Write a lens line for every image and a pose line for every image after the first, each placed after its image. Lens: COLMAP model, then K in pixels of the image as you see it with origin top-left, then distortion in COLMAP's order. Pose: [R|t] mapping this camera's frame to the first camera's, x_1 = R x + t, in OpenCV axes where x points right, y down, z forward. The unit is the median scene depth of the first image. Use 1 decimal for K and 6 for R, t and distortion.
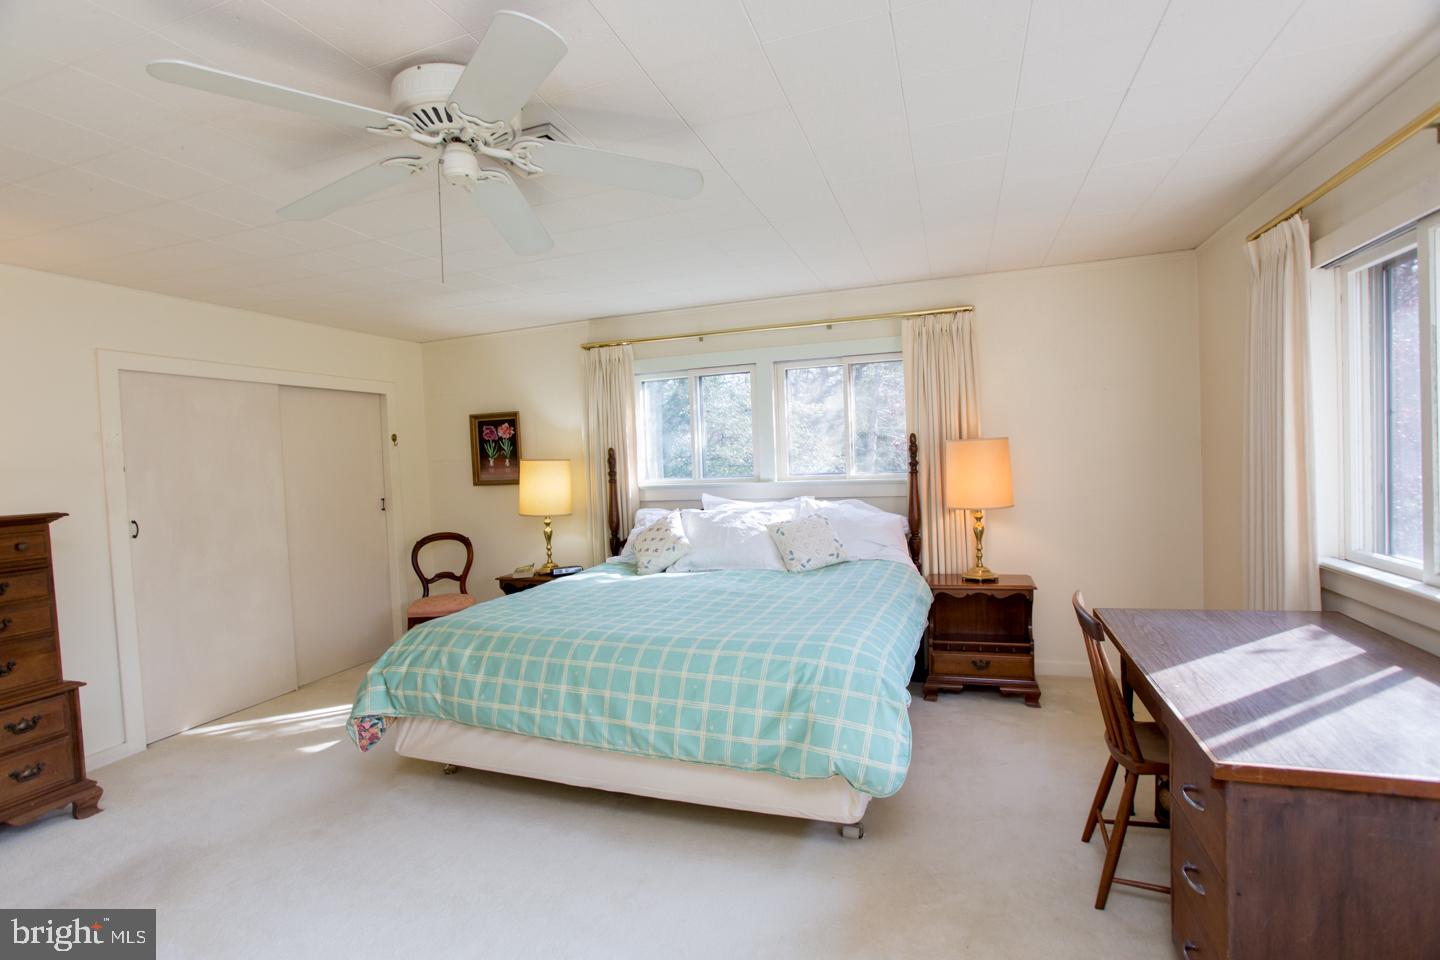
lens RADIAL K [[688.4, 0, 675.9], [0, 688.4, 475.5], [0, 0, 1]] dist [0.000894, 0.000035]
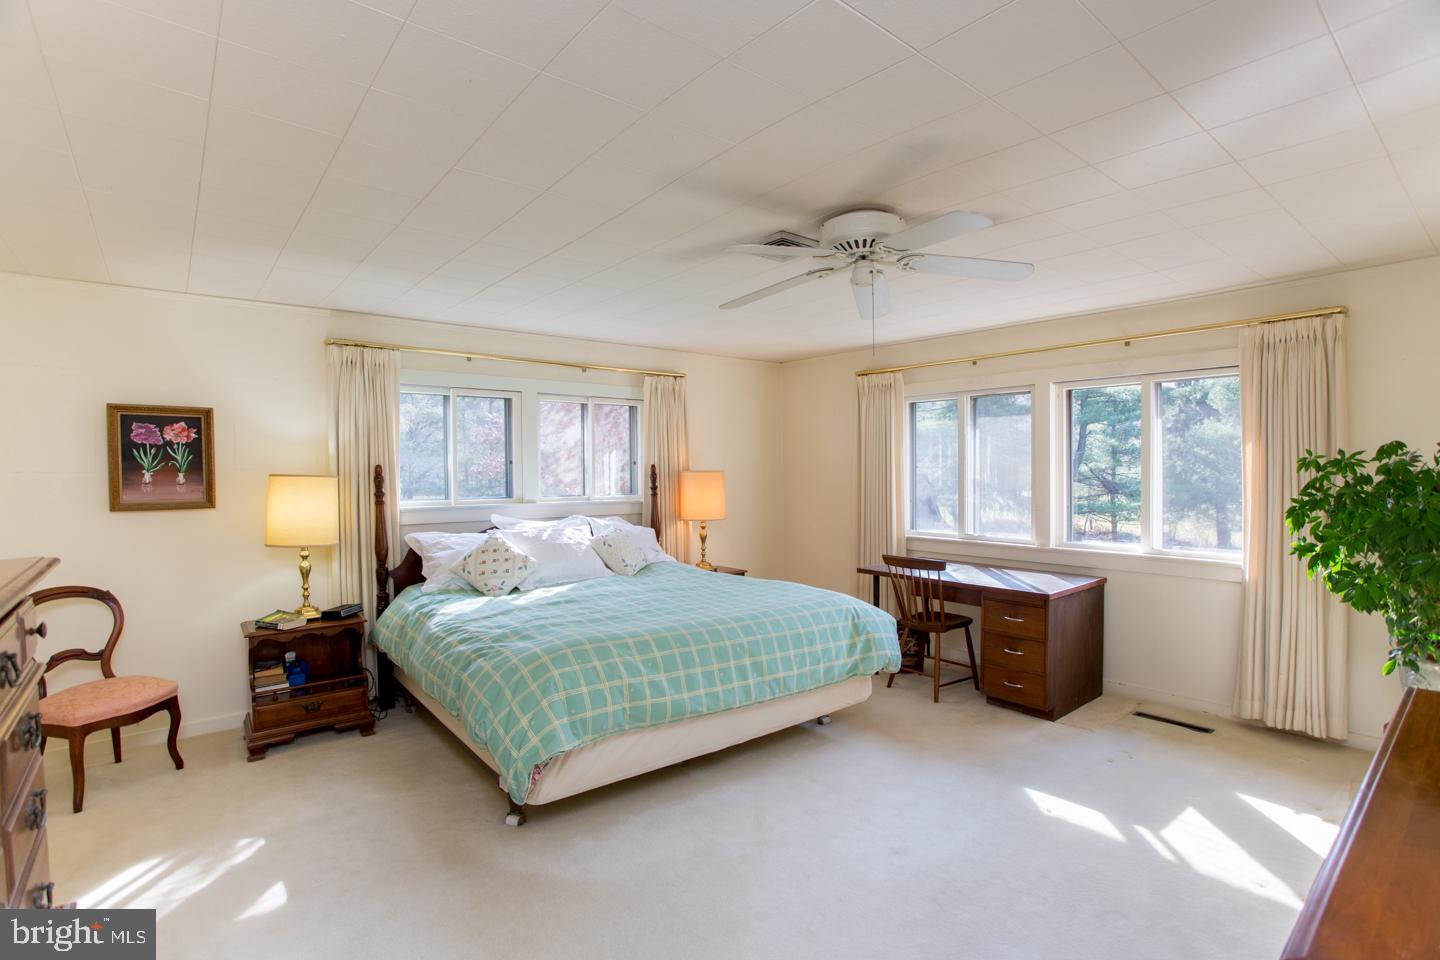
lens RADIAL K [[693.9, 0, 708.6], [0, 693.9, 484.8], [0, 0, 1]] dist [-0.068805, 0.028520]
pose [[0.521238, 0.024119, 0.853071, -0.553727], [0.010795, 0.999334, -0.034850, 0.018151], [-0.853343, 0.027374, 0.520630, 0.183547]]
